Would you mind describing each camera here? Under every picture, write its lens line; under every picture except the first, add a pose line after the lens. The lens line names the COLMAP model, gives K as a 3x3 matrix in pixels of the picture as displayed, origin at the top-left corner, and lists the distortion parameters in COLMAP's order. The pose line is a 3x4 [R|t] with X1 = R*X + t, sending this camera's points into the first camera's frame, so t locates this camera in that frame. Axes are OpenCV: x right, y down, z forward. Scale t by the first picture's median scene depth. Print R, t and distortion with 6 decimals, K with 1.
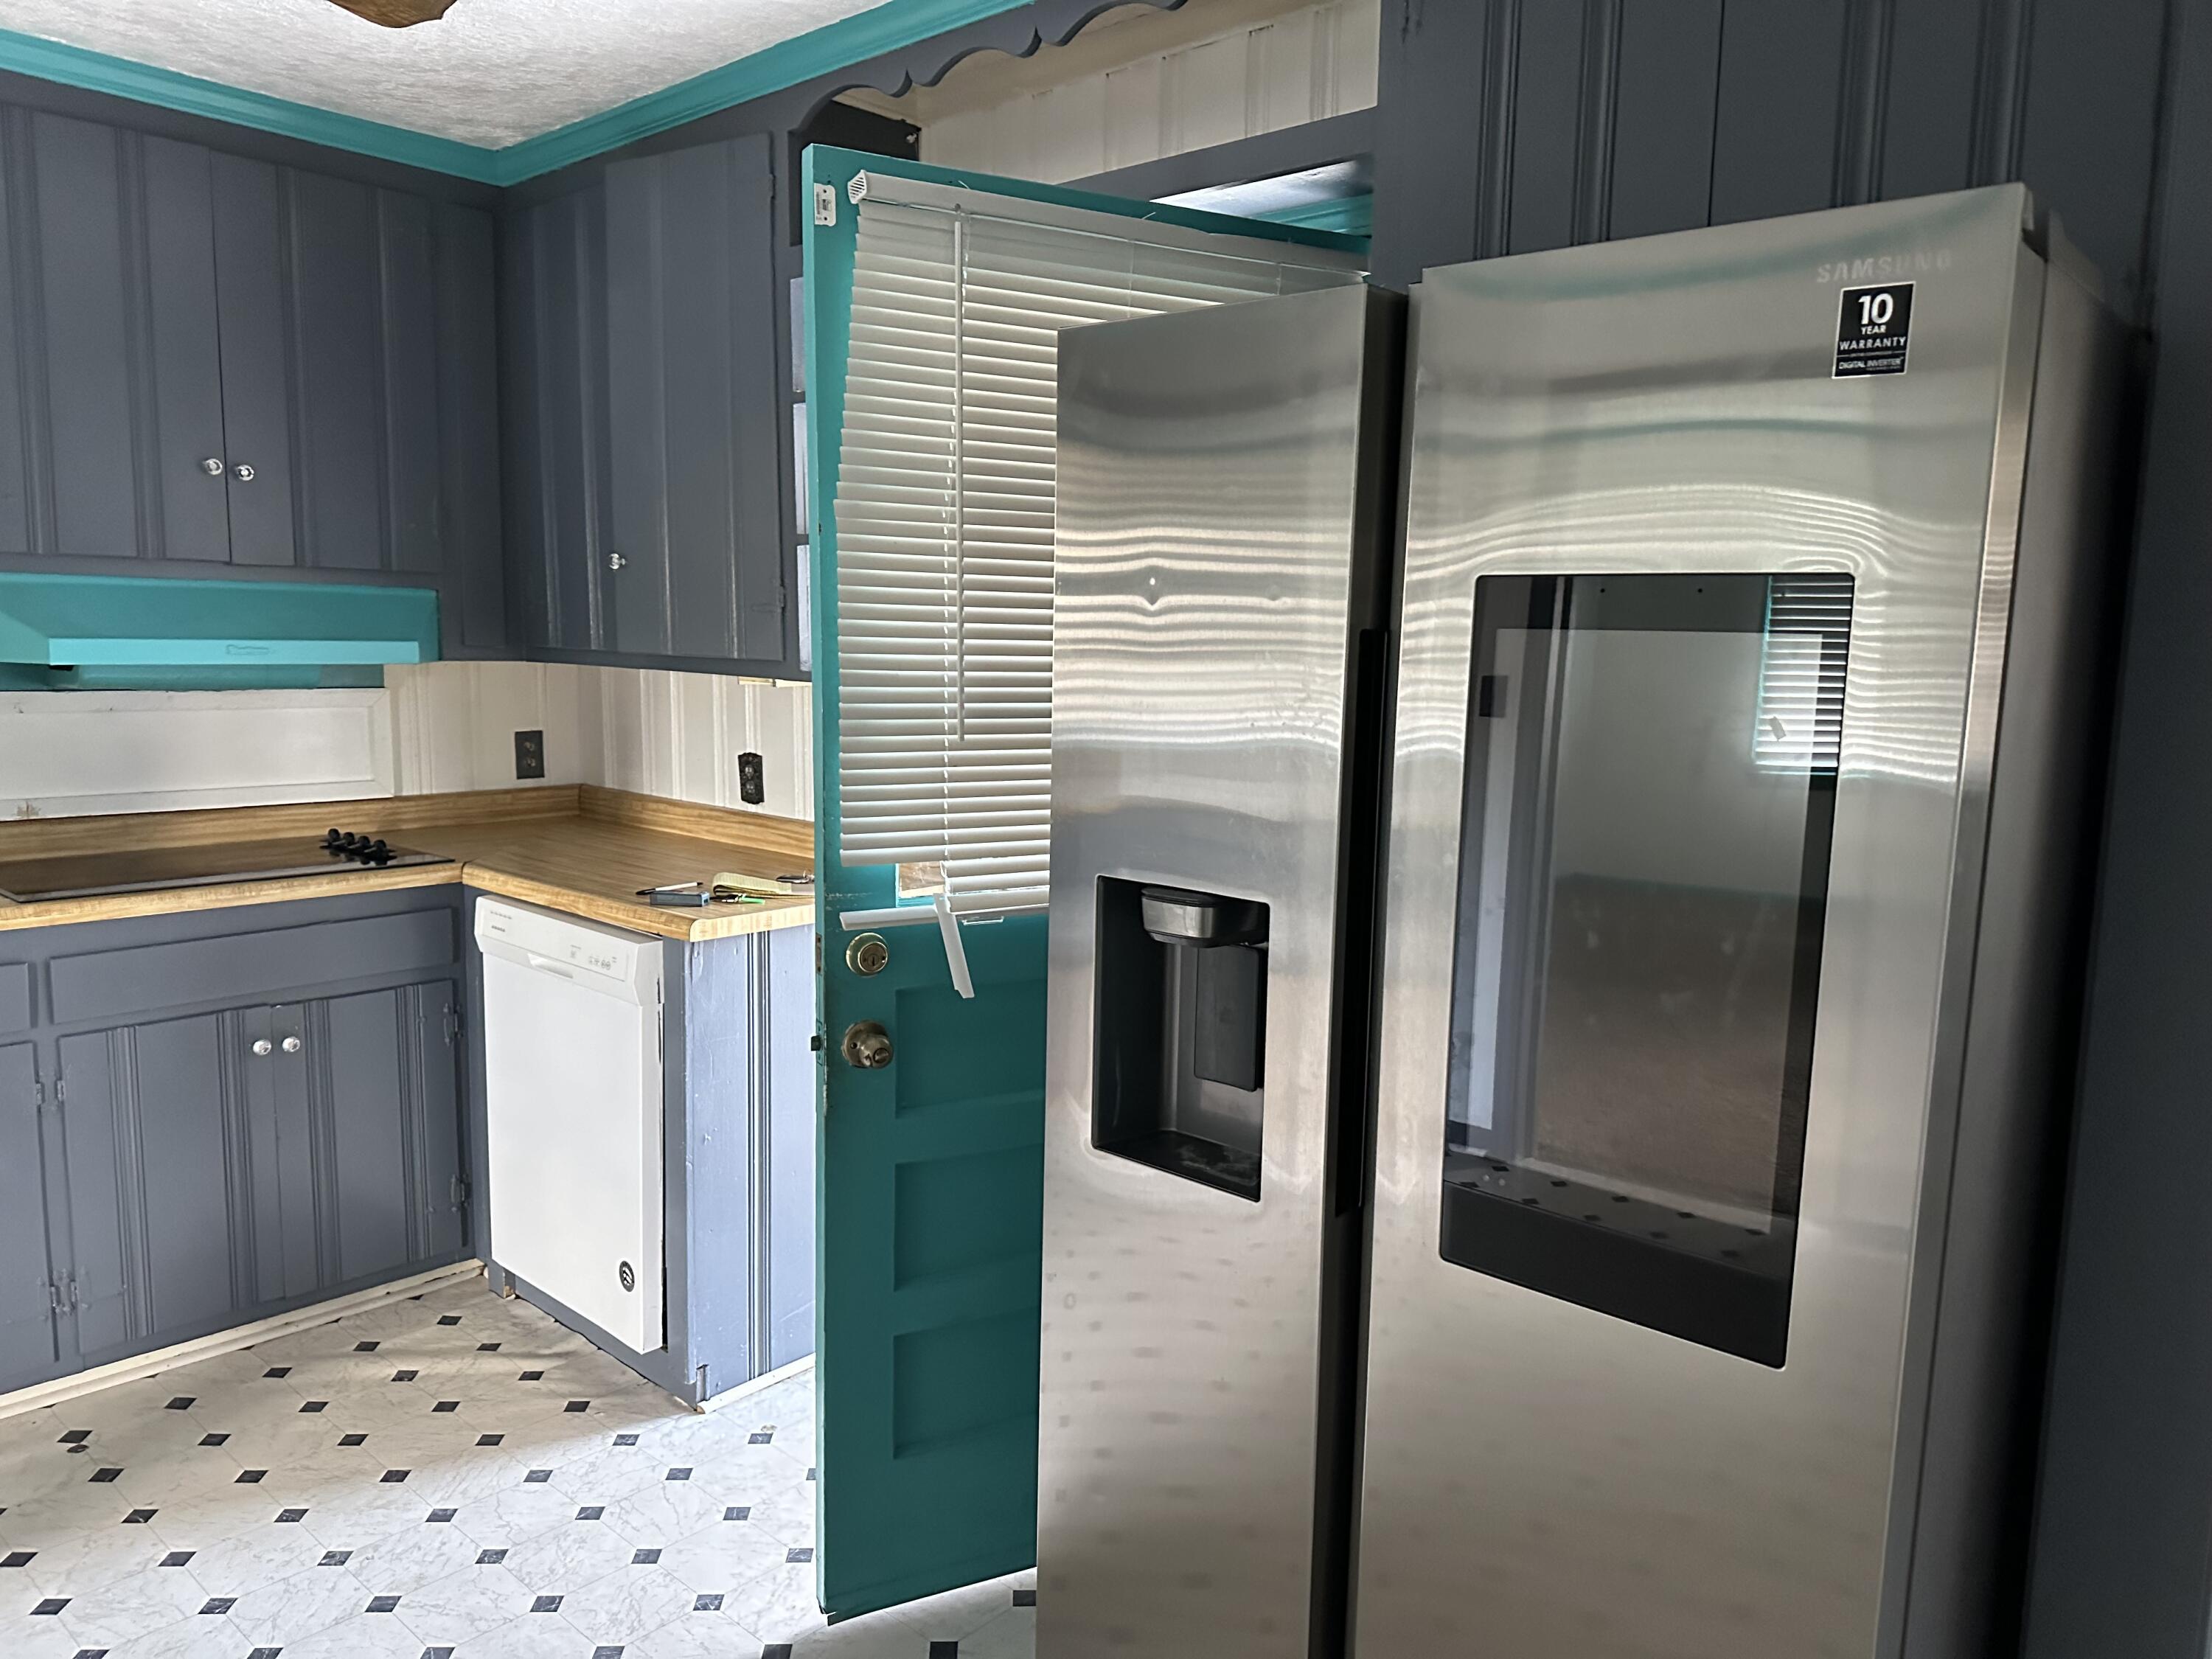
lens RADIAL K [[1552.5, 0, 1104.0], [0, 1552.5, 834.9], [0, 0, 1]] dist [0.020109, -0.031067]
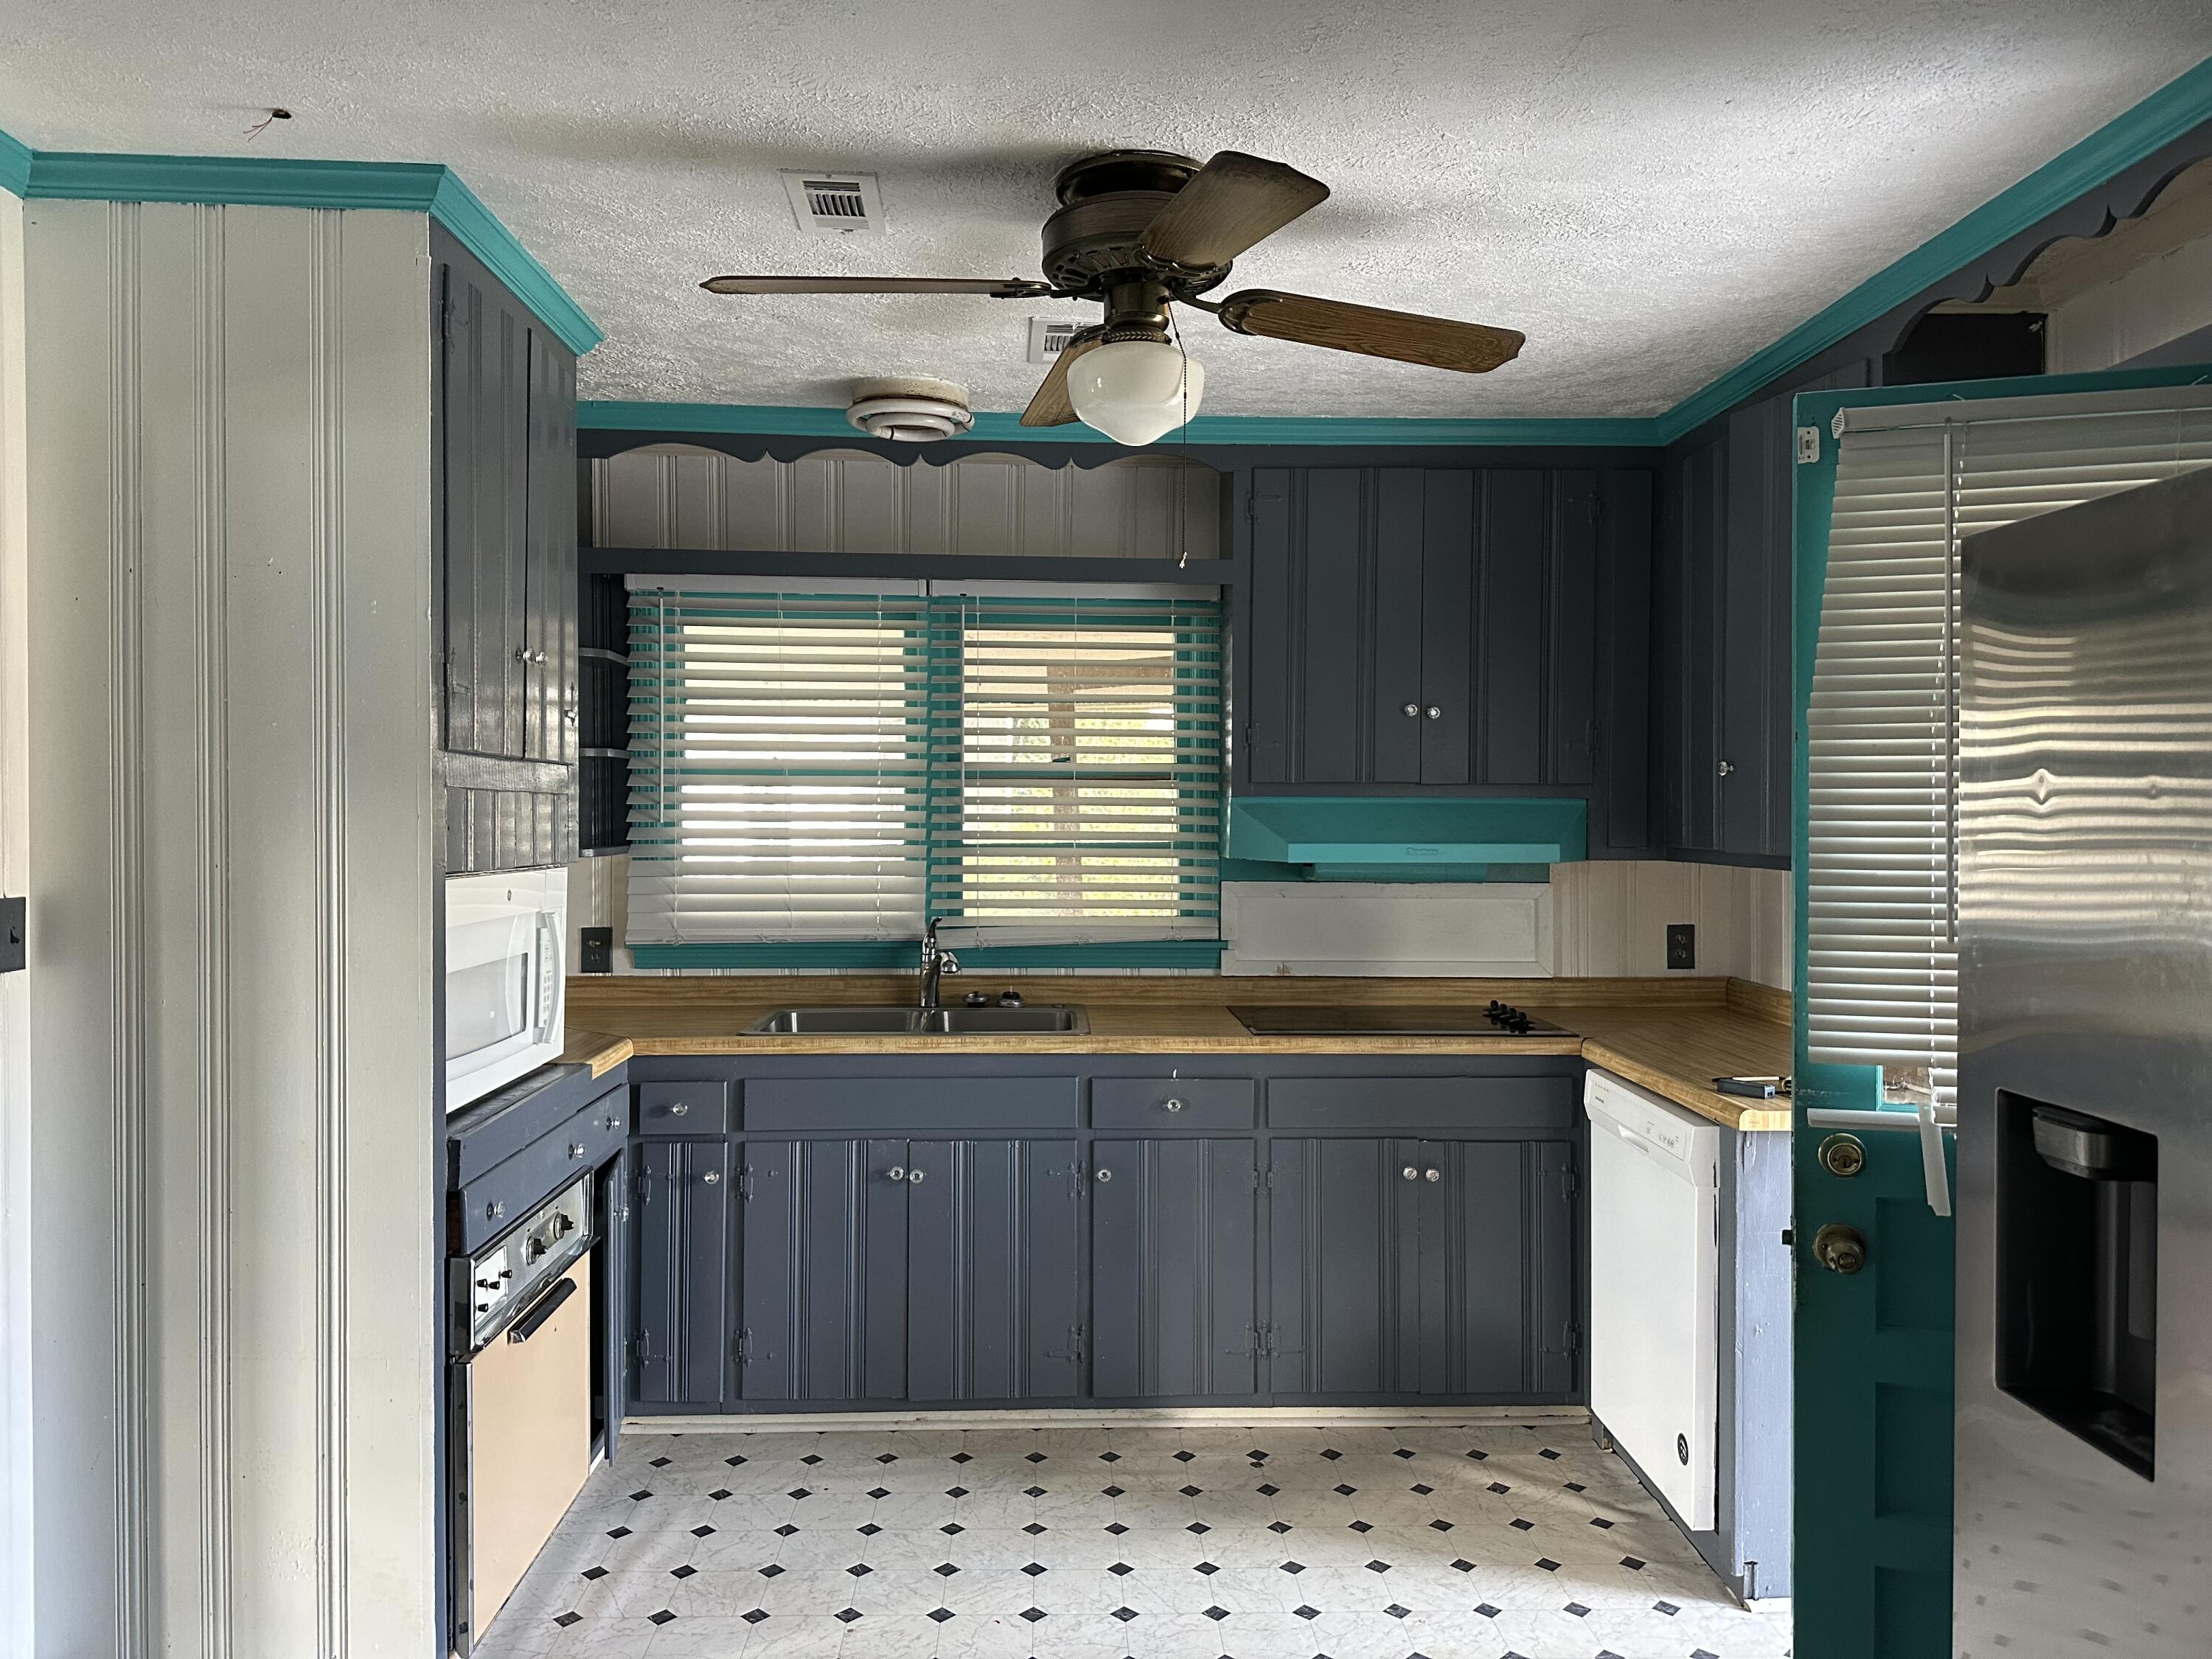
lens RADIAL K [[1532.7, 0, 1100.0], [0, 1532.7, 823.3], [0, 0, 1]] dist [0.083980, -0.147519]
pose [[0.687019, -0.014370, -0.726497, 0.178767], [-0.082128, 0.991862, -0.097284, 0.001170], [0.721983, 0.126502, 0.680248, -0.038087]]
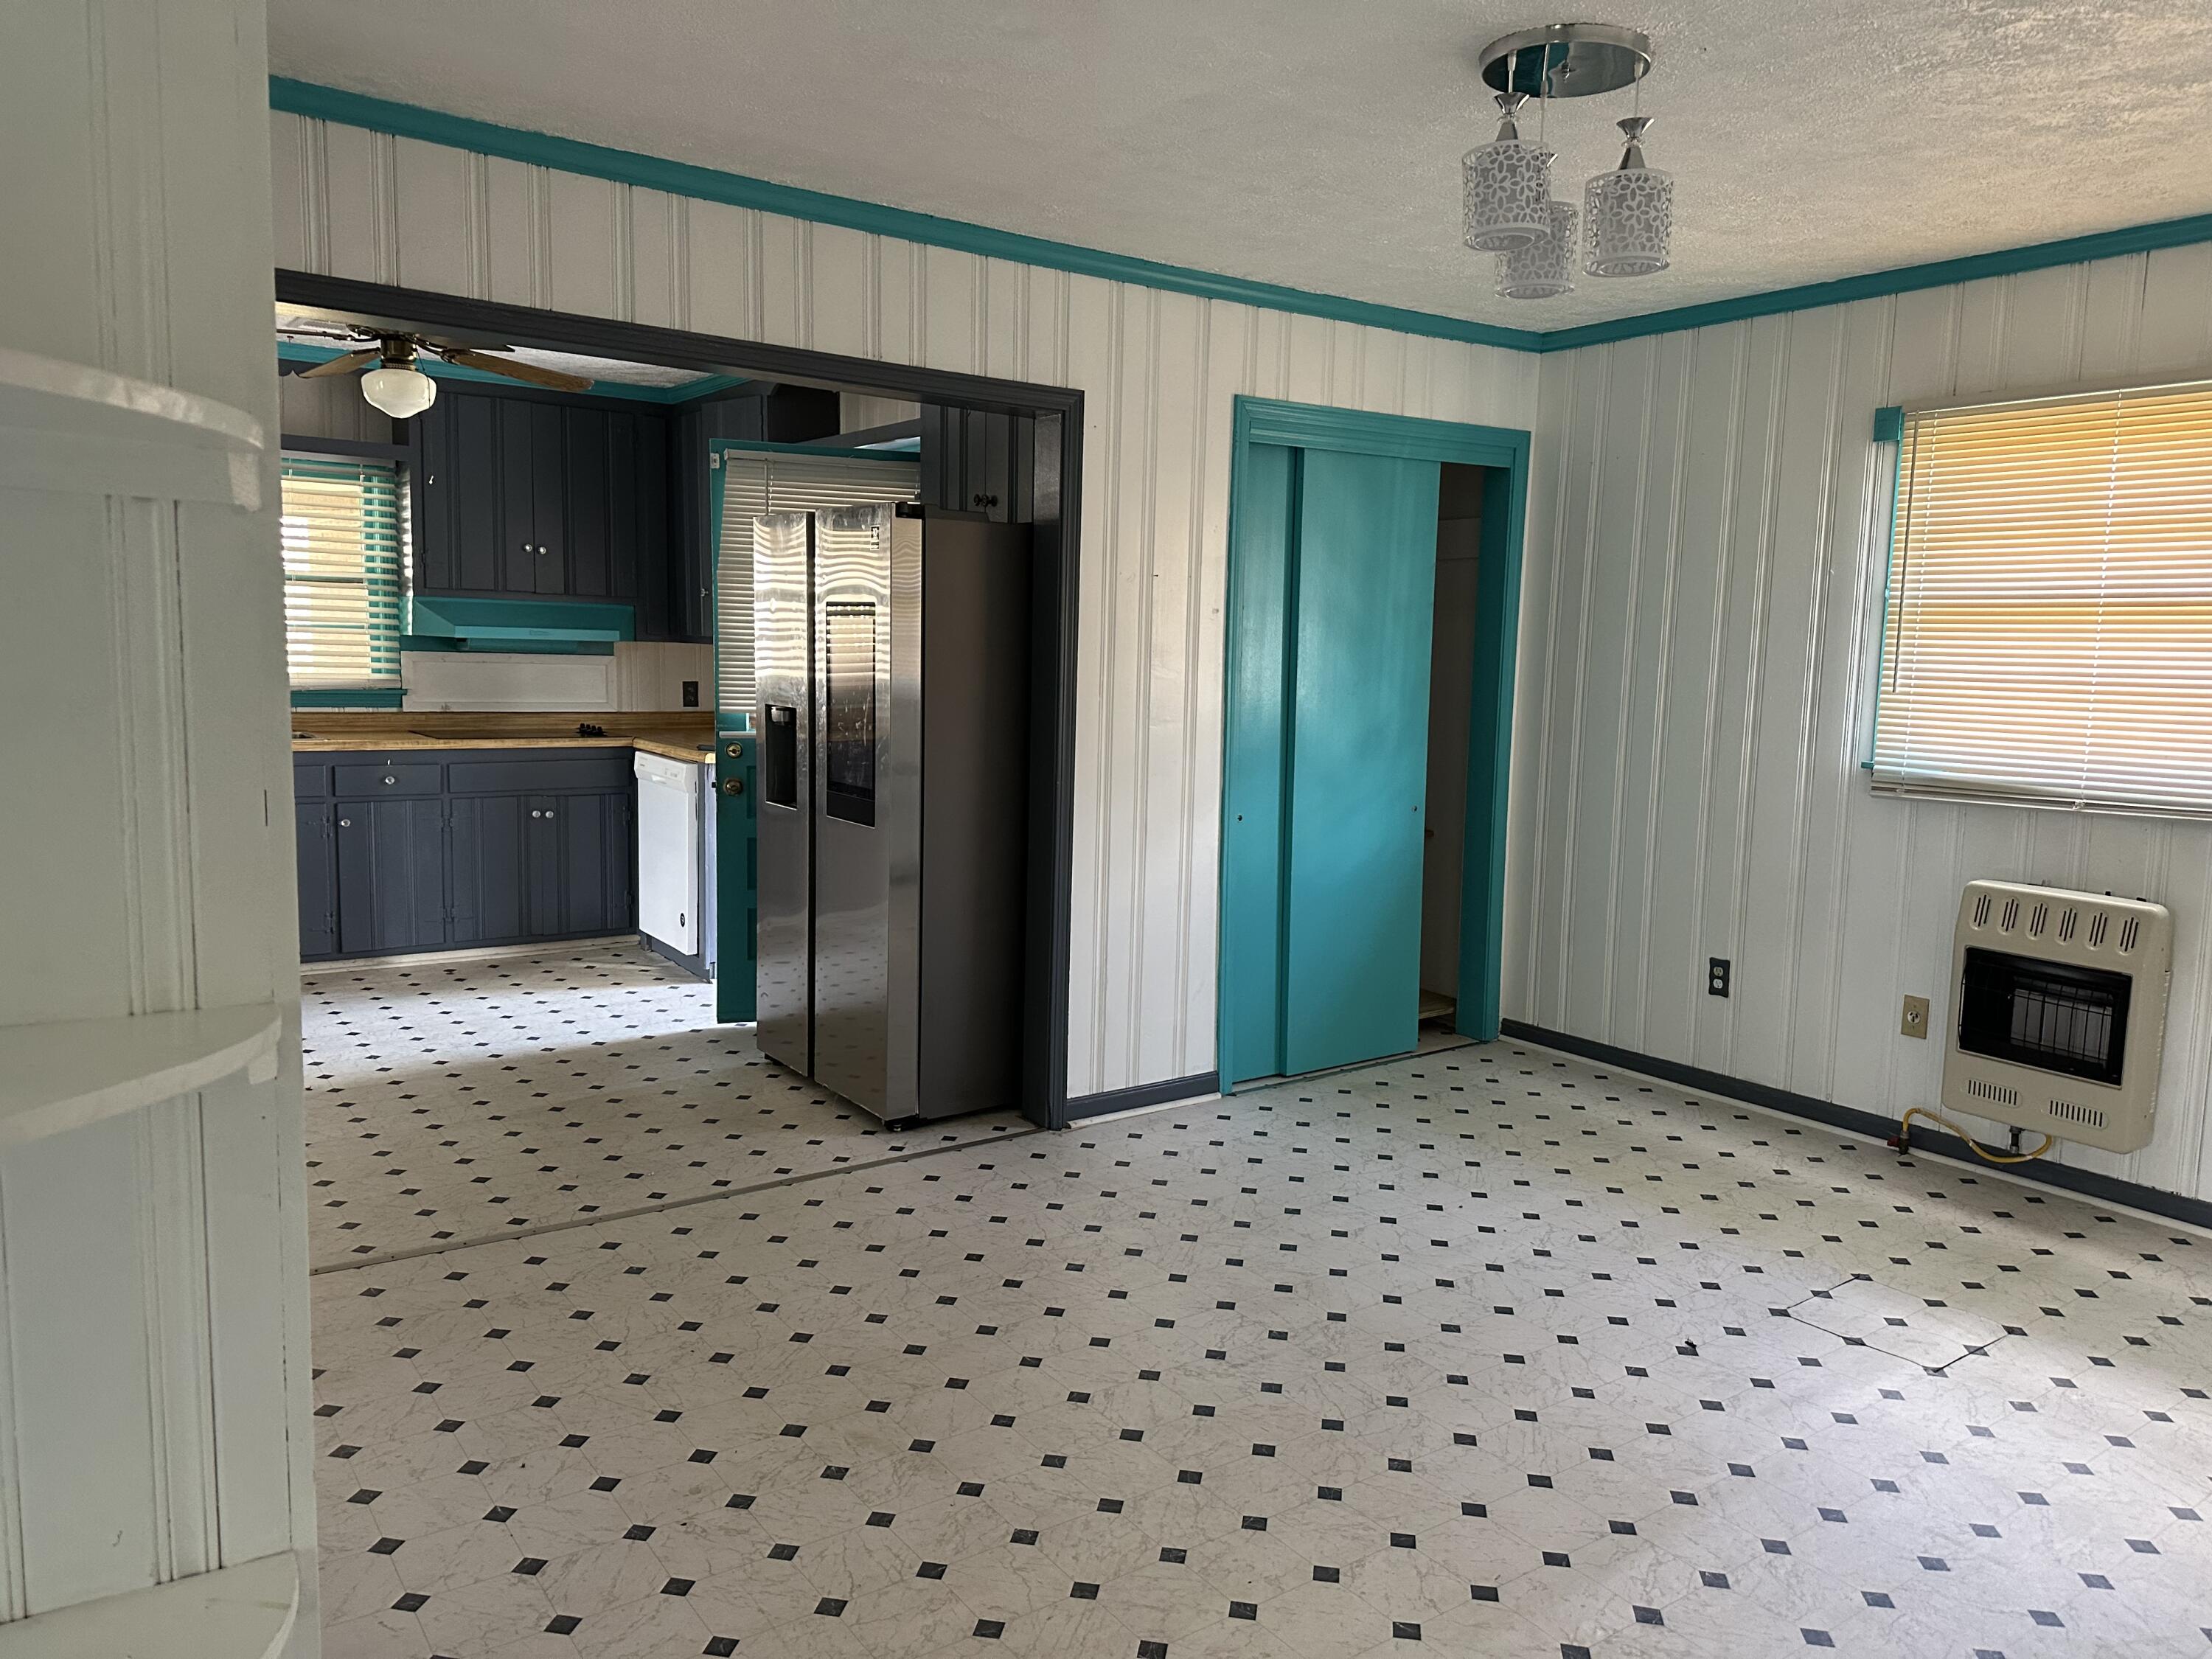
lens RADIAL K [[1597.5, 0, 1106.0], [0, 1597.5, 829.5], [0, 0, 1]] dist [0.161226, -0.249233]
pose [[0.972236, 0.030356, -0.232027, 0.769562], [-0.034433, 0.999315, -0.013541, 0.162215], [0.231457, 0.021154, 0.972615, -1.036611]]
